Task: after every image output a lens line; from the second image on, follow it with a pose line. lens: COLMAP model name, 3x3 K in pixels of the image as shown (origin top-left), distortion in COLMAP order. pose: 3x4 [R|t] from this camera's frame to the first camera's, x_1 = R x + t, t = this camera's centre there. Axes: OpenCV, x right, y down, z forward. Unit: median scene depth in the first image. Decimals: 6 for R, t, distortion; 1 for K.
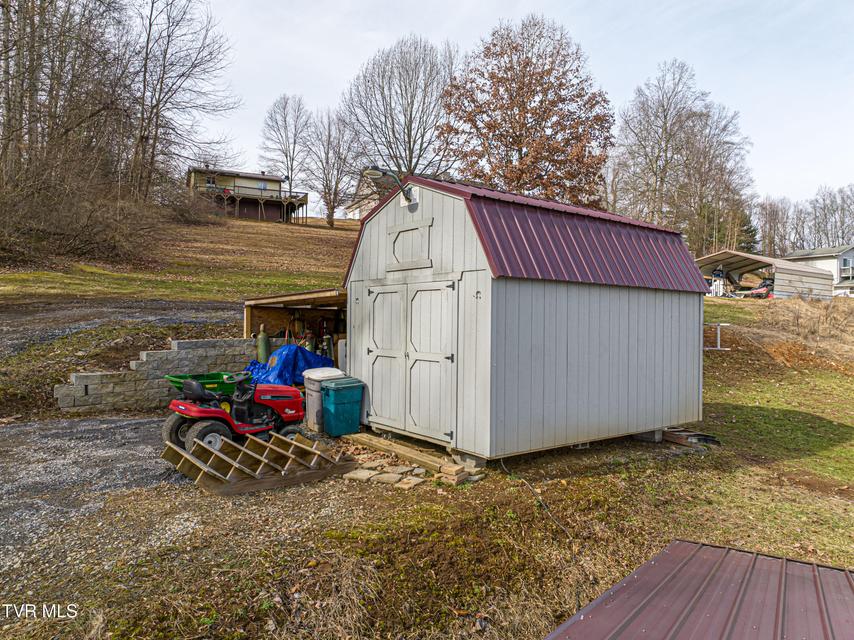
lens RADIAL K [[599.1, 0, 430.6], [0, 599.1, 315.5], [0, 0, 1]] dist [-0.047904, 0.016459]
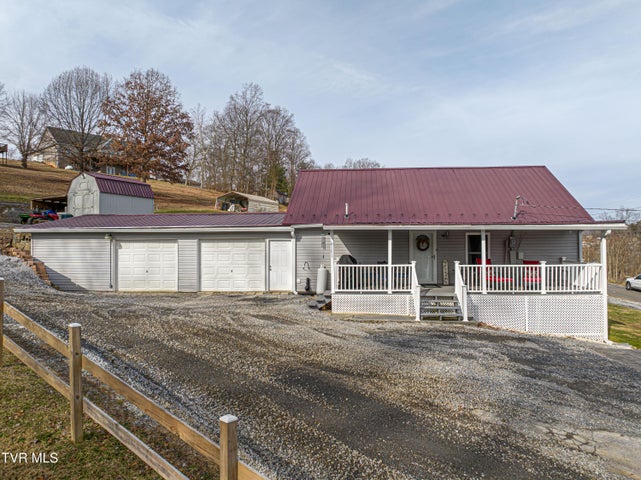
lens RADIAL K [[449.7, 0, 323.7], [0, 449.7, 235.2], [0, 0, 1]] dist [-0.047904, 0.016459]
pose [[0.893091, -0.000696, 0.449875, 0.015374], [0.004200, 0.999968, -0.006791, 0.057611], [-0.449856, 0.007955, 0.893066, -0.558549]]
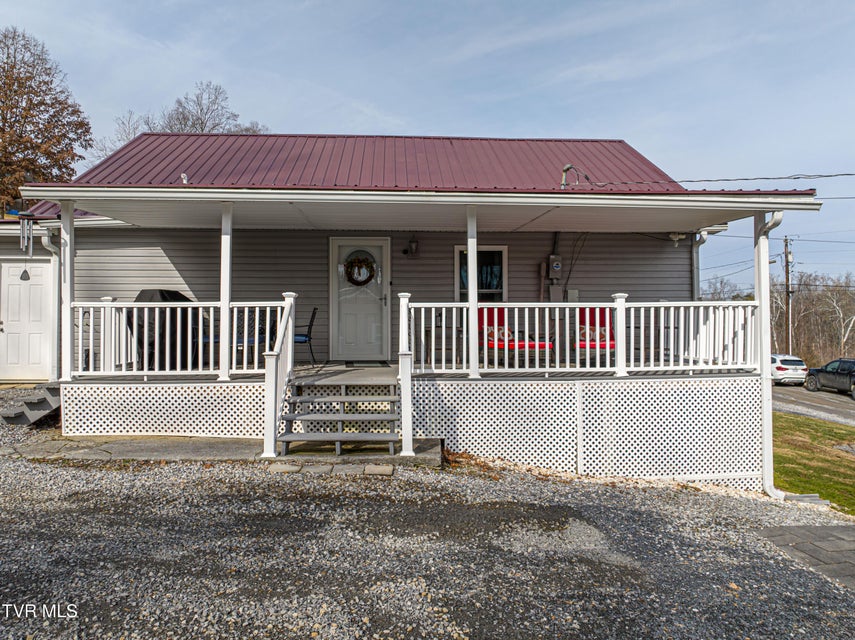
lens RADIAL K [[599.8, 0, 432.4], [0, 599.8, 322.0], [0, 0, 1]] dist [-0.047904, 0.016459]
pose [[0.811101, -0.005526, 0.584879, 0.159606], [0.002537, 0.999979, 0.005930, 0.082089], [-0.584900, -0.003326, 0.811099, -0.448687]]
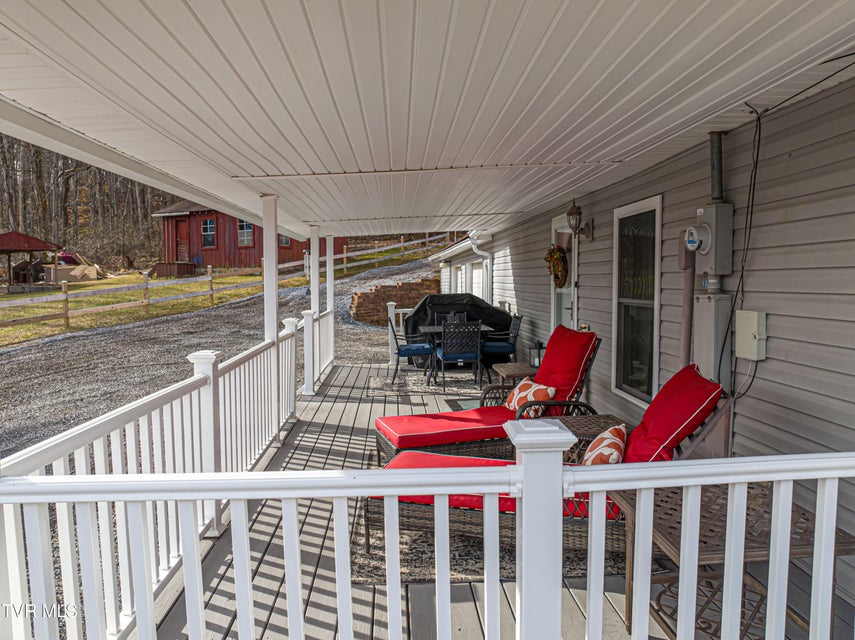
lens RADIAL K [[599.8, 0, 427.2], [0, 599.8, 319.9], [0, 0, 1]] dist [-0.047904, 0.016459]
pose [[0.566712, 0.048761, -0.822472, 0.383387], [0.014355, 0.997511, 0.069029, 0.066241], [0.823791, -0.050927, 0.564602, -0.359745]]
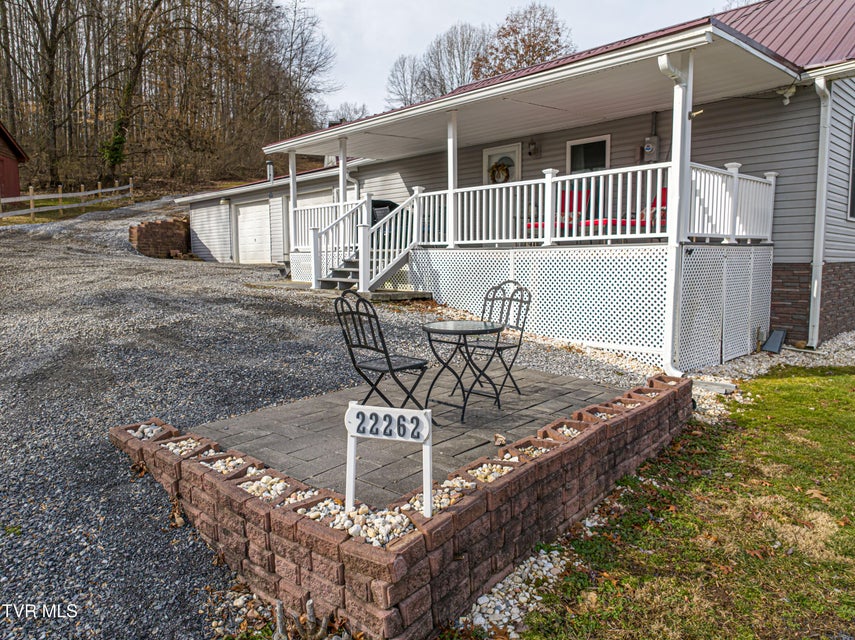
lens RADIAL K [[599.8, 0, 432.5], [0, 599.8, 320.0], [0, 0, 1]] dist [-0.047904, 0.016459]
pose [[0.964990, 0.015852, -0.261808, 0.318584], [0.013875, 0.993689, 0.111308, 0.100583], [0.261921, -0.111043, 0.958680, -0.533895]]
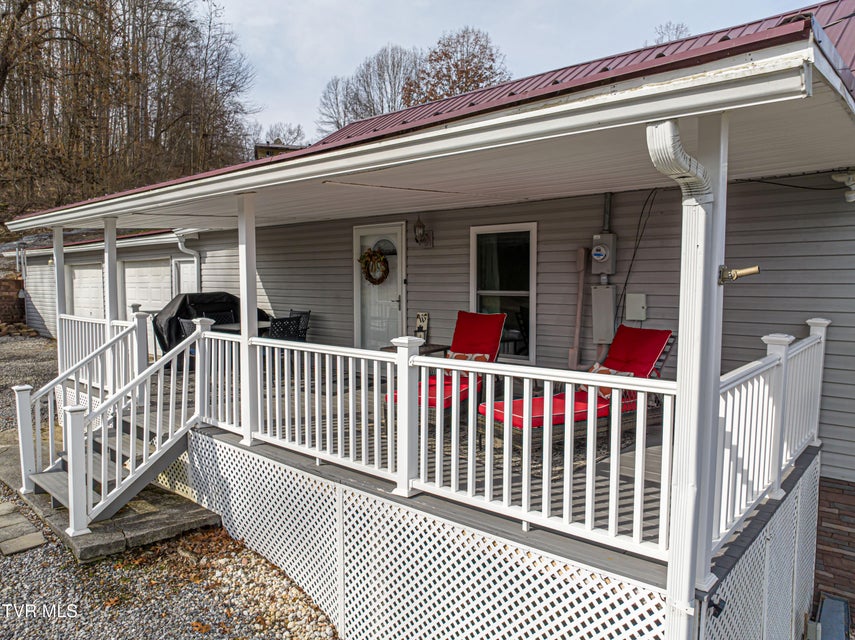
lens RADIAL K [[599.8, 0, 431.8], [0, 599.8, 319.1], [0, 0, 1]] dist [-0.047904, 0.016459]
pose [[0.985542, 0.003954, -0.169386, 0.323425], [0.009457, 0.996886, 0.078291, 0.065409], [0.169168, -0.078761, 0.982435, -0.427319]]
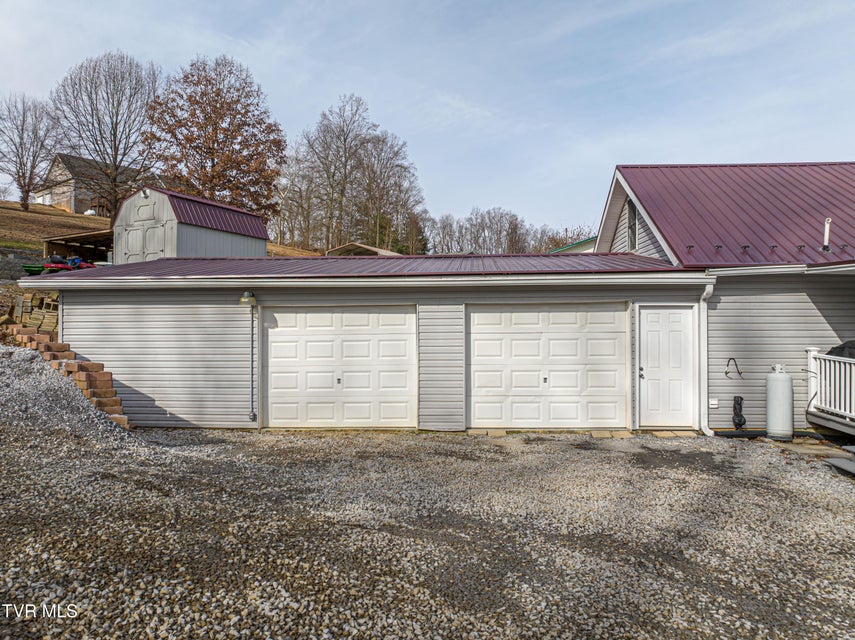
lens RADIAL K [[599.8, 0, 430.7], [0, 599.8, 314.1], [0, 0, 1]] dist [-0.047904, 0.016459]
pose [[0.887560, 0.000183, 0.460692, -0.021294], [0.003708, 0.999965, -0.007540, 0.063587], [-0.460677, 0.008400, 0.887528, -0.335063]]
